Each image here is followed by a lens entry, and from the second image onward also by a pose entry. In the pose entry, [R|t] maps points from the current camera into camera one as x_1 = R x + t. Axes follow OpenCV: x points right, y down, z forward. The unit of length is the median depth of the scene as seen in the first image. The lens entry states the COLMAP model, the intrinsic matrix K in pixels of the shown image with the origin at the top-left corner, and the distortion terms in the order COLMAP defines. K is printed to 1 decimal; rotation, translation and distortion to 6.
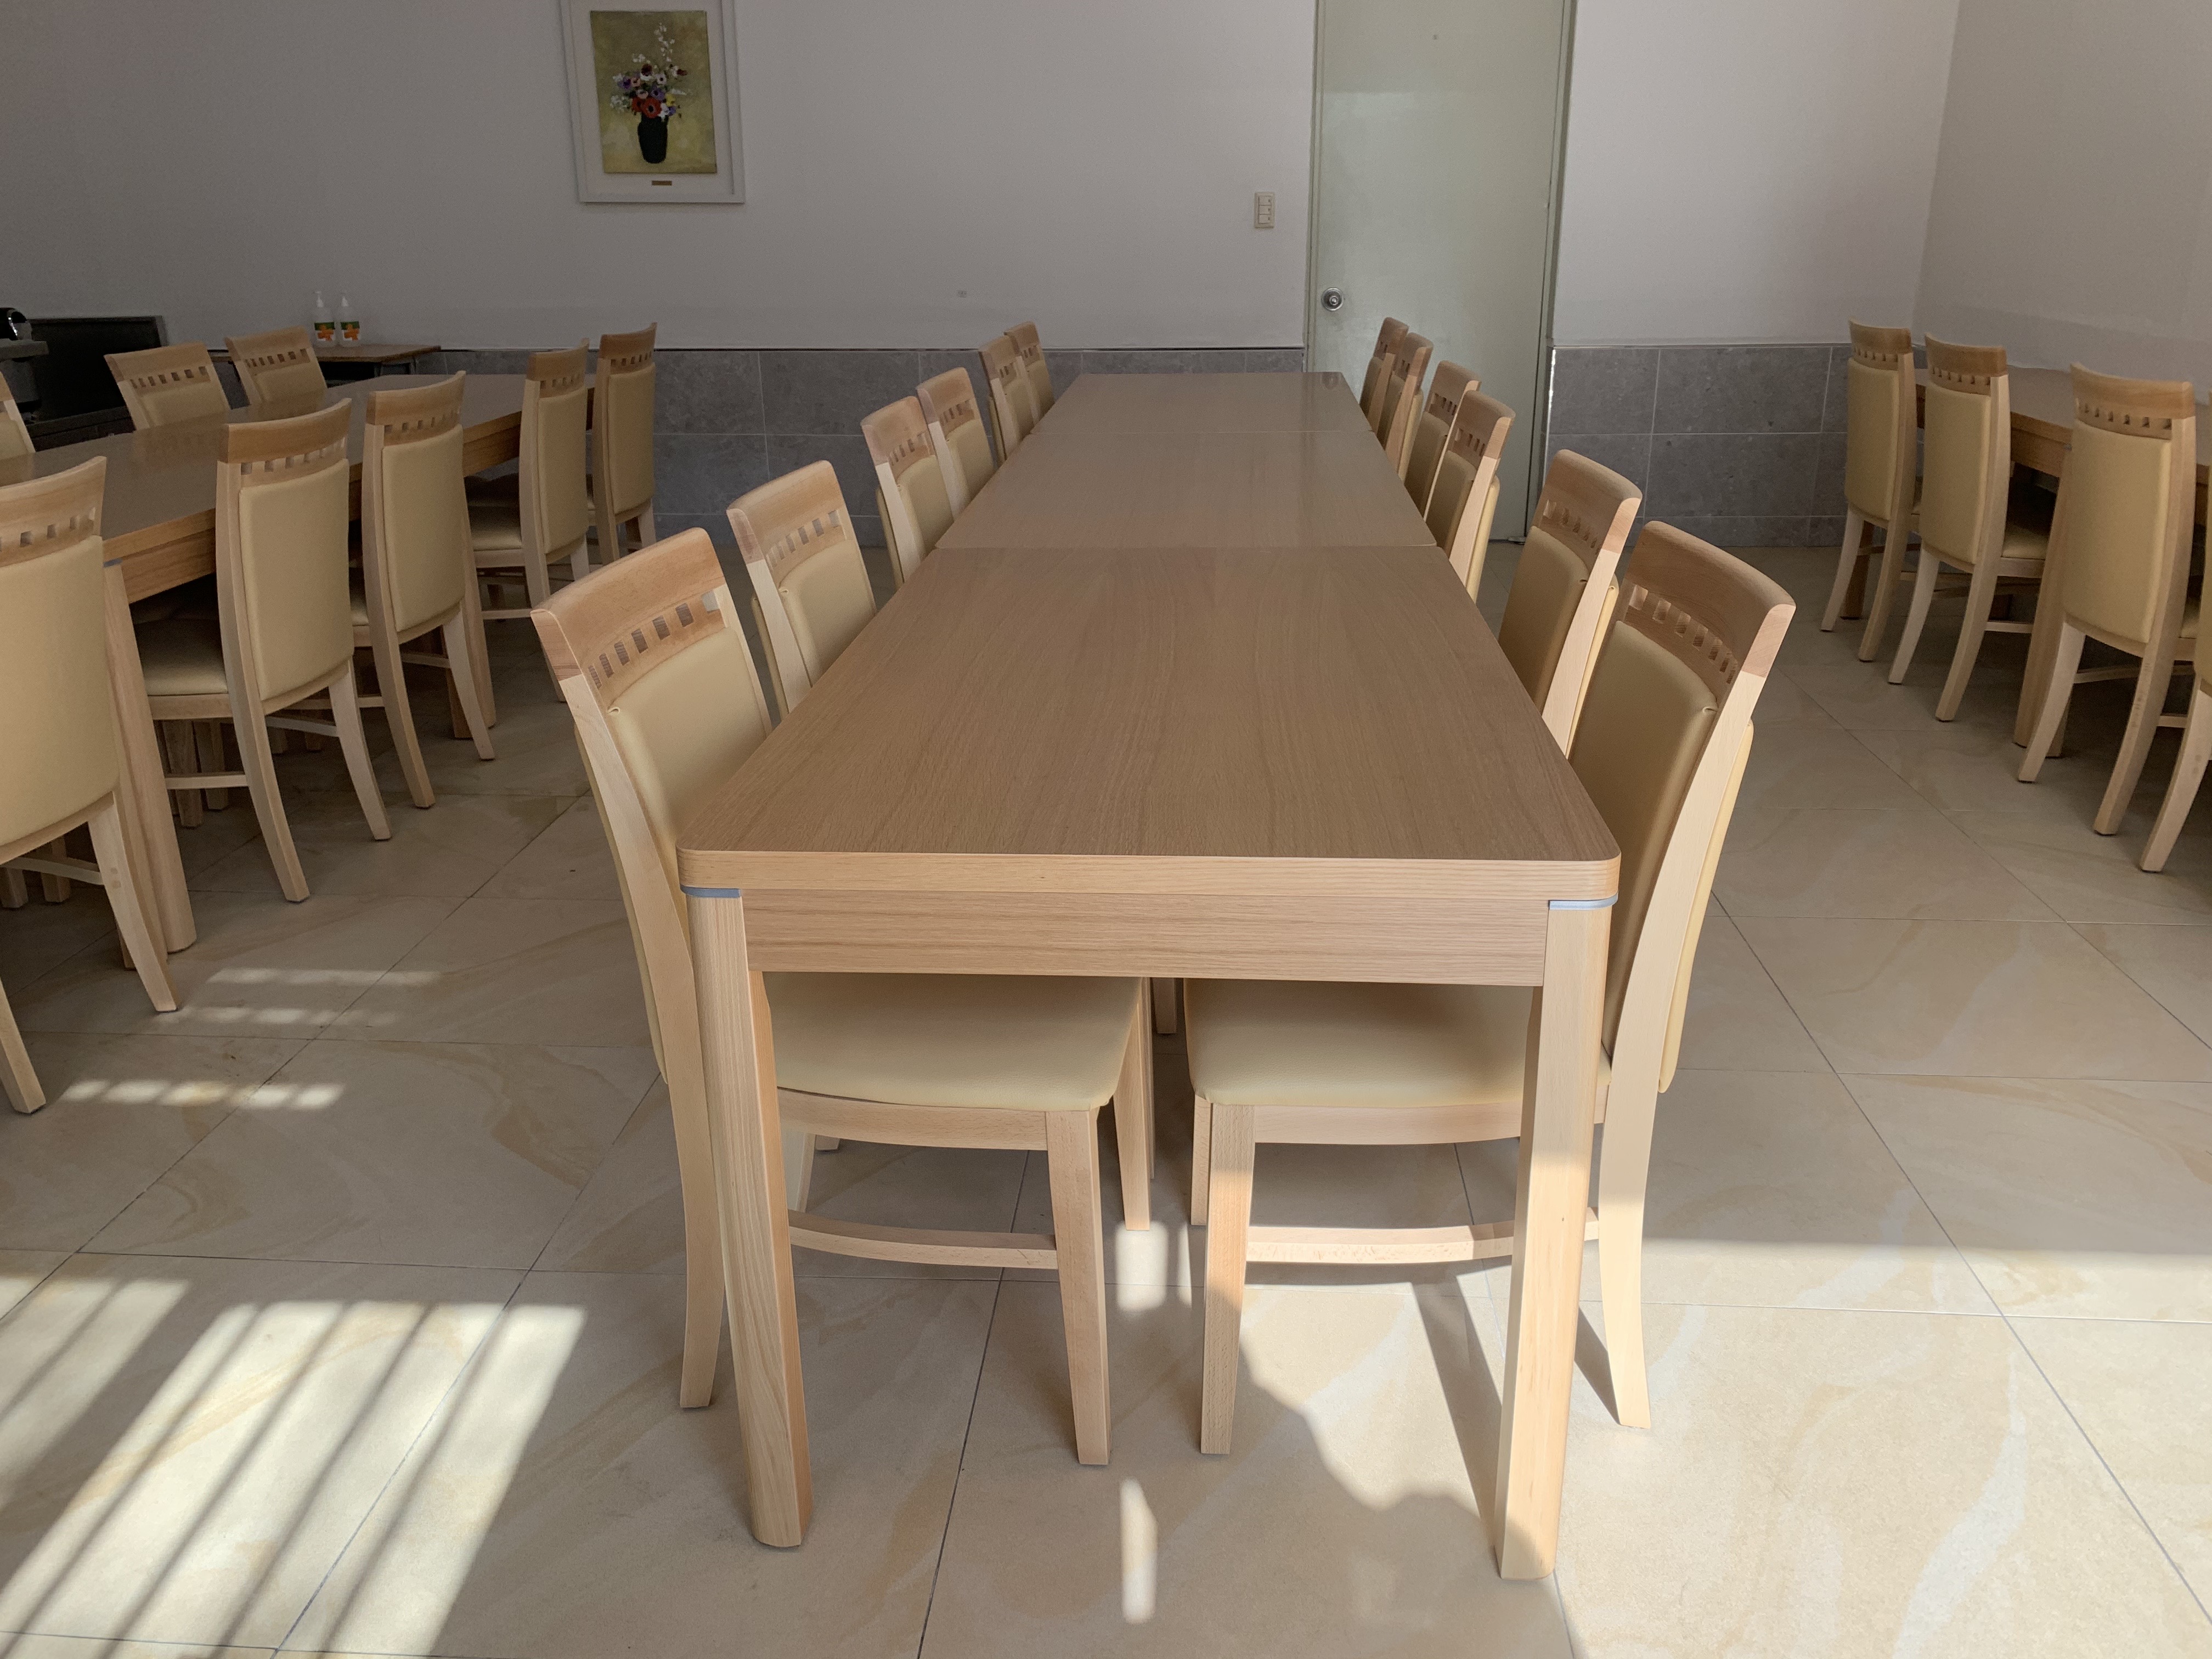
lens RADIAL K [[1659.8, 0, 1105.7], [0, 1659.8, 801.1], [0, 0, 1]] dist [0.032559, -0.035841]
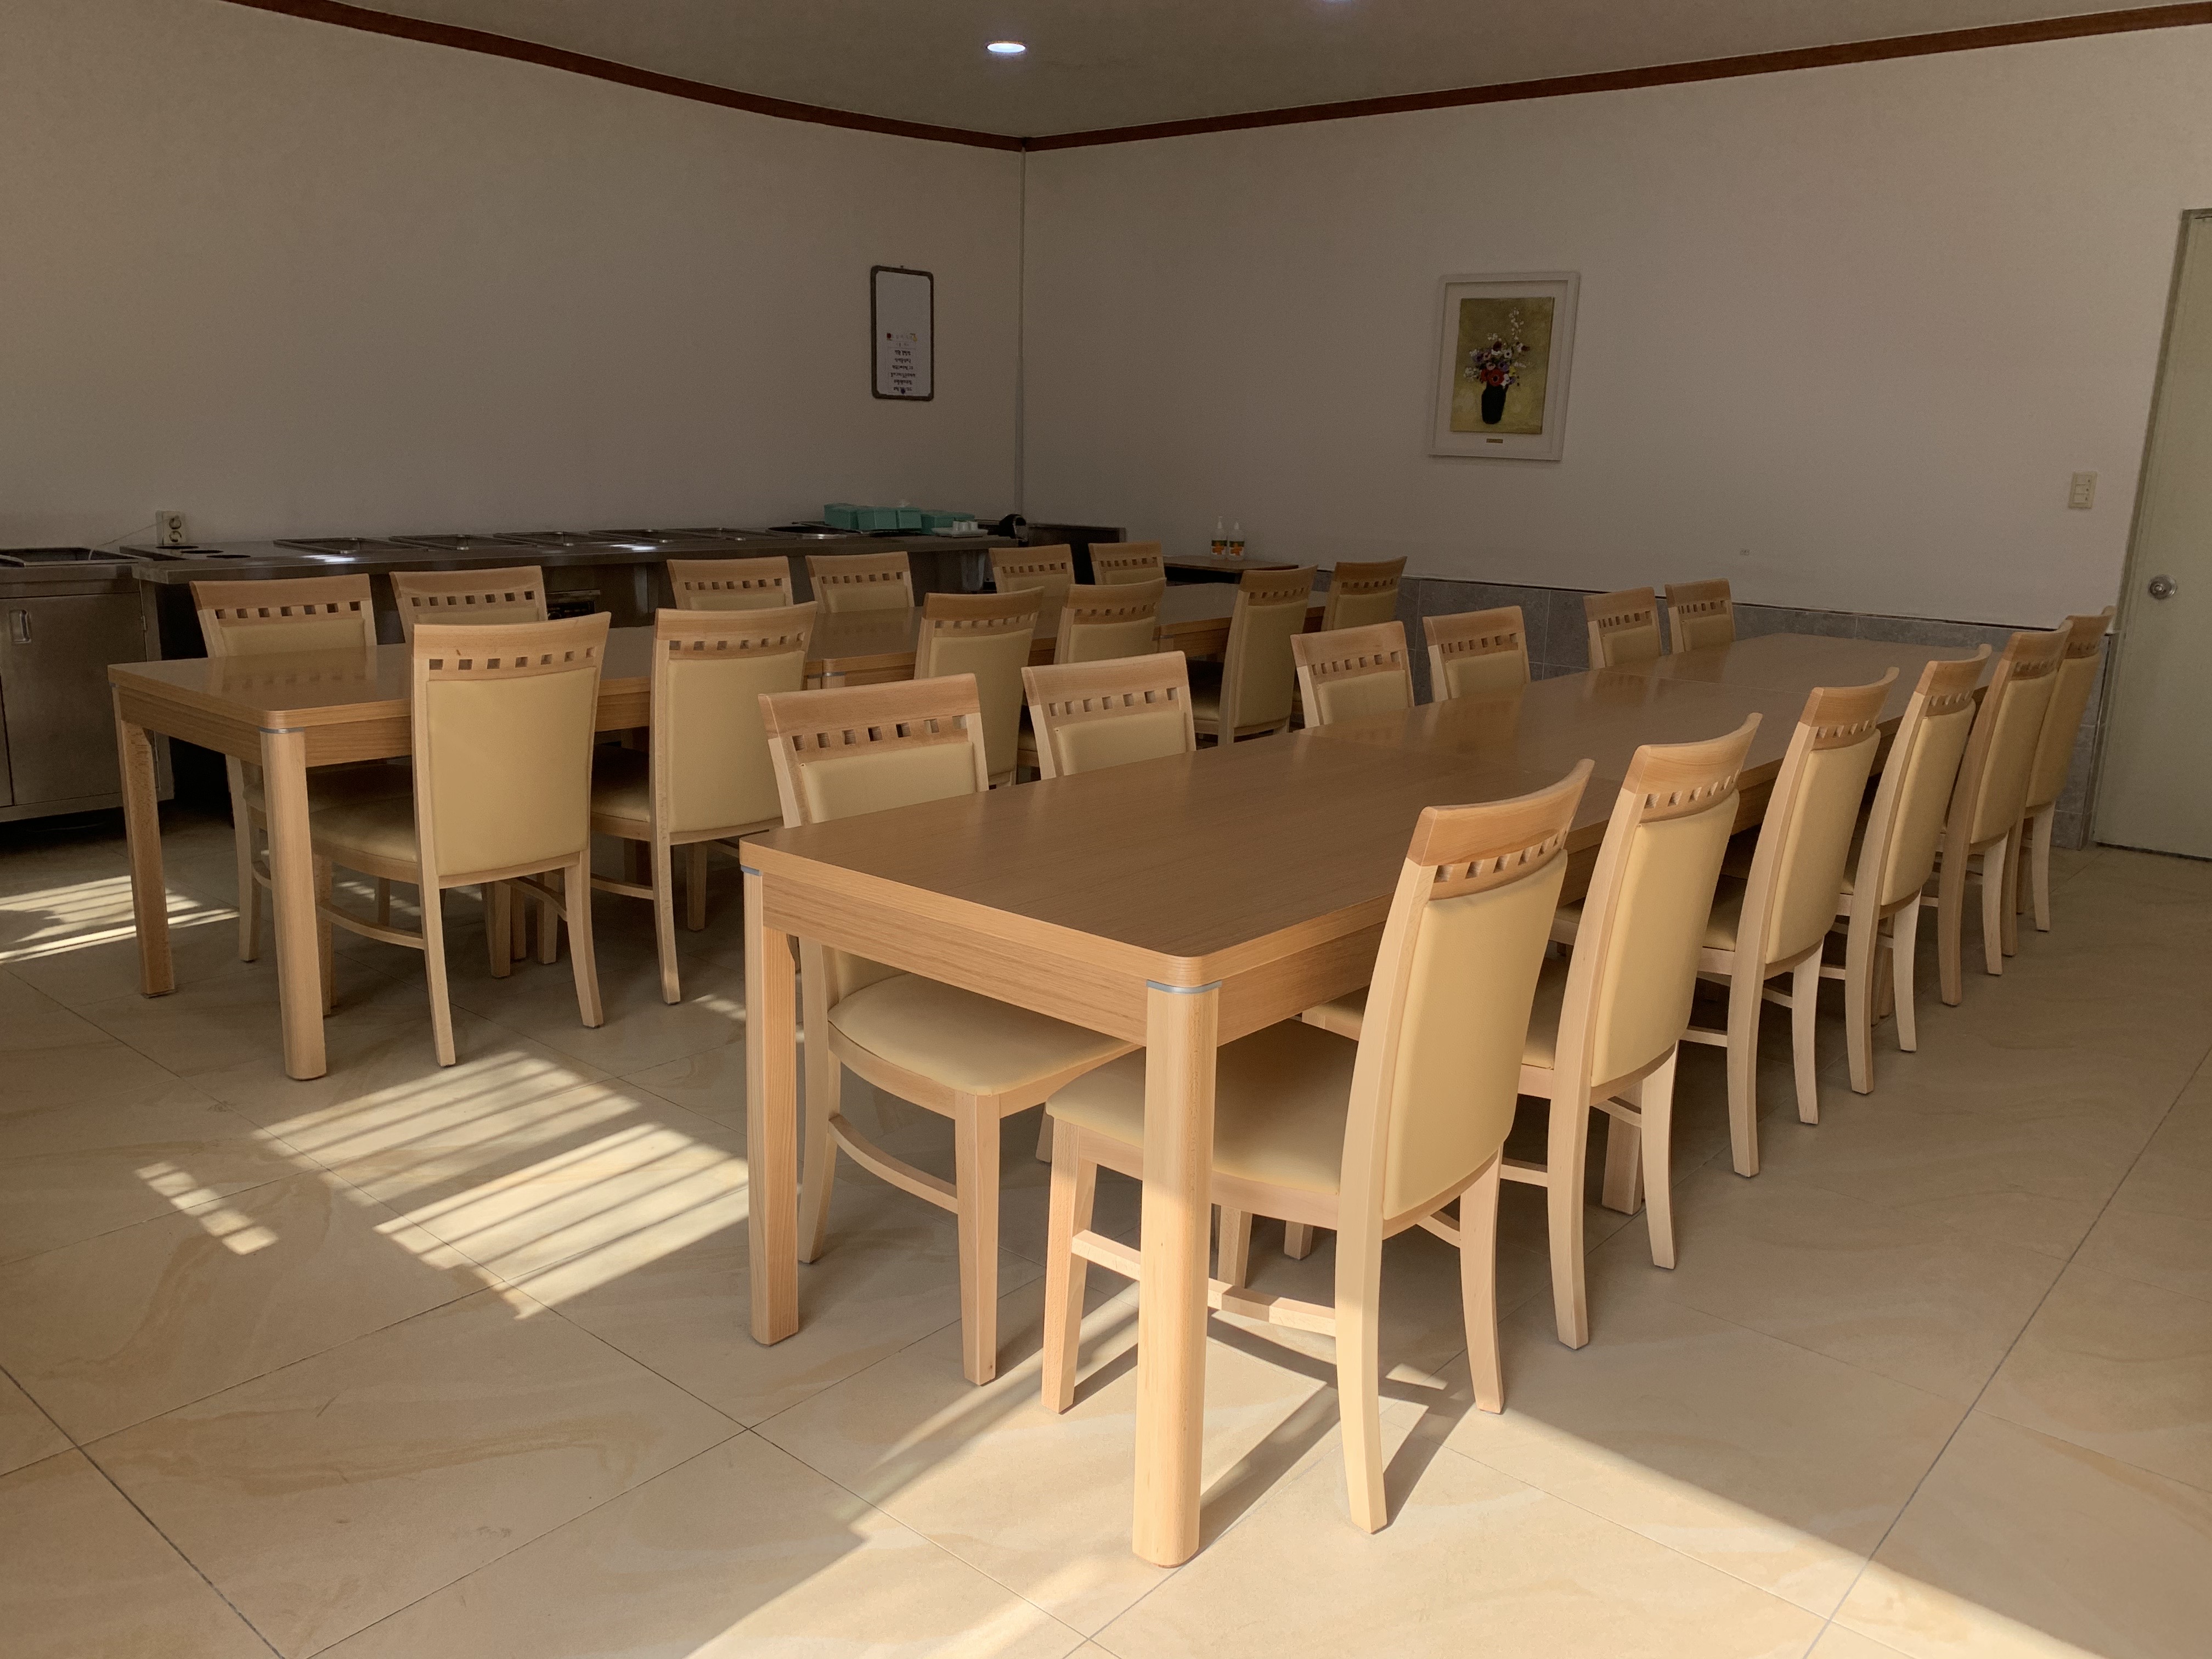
lens RADIAL K [[1659.8, 0, 1133.3], [0, 1659.8, 852.2], [0, 0, 1]] dist [0.032559, -0.035841]
pose [[0.809143, 0.173699, -0.561352, 0.228432], [-0.234432, 0.971416, -0.037330, 0.002723], [0.538821, 0.161804, 0.826735, -0.028809]]
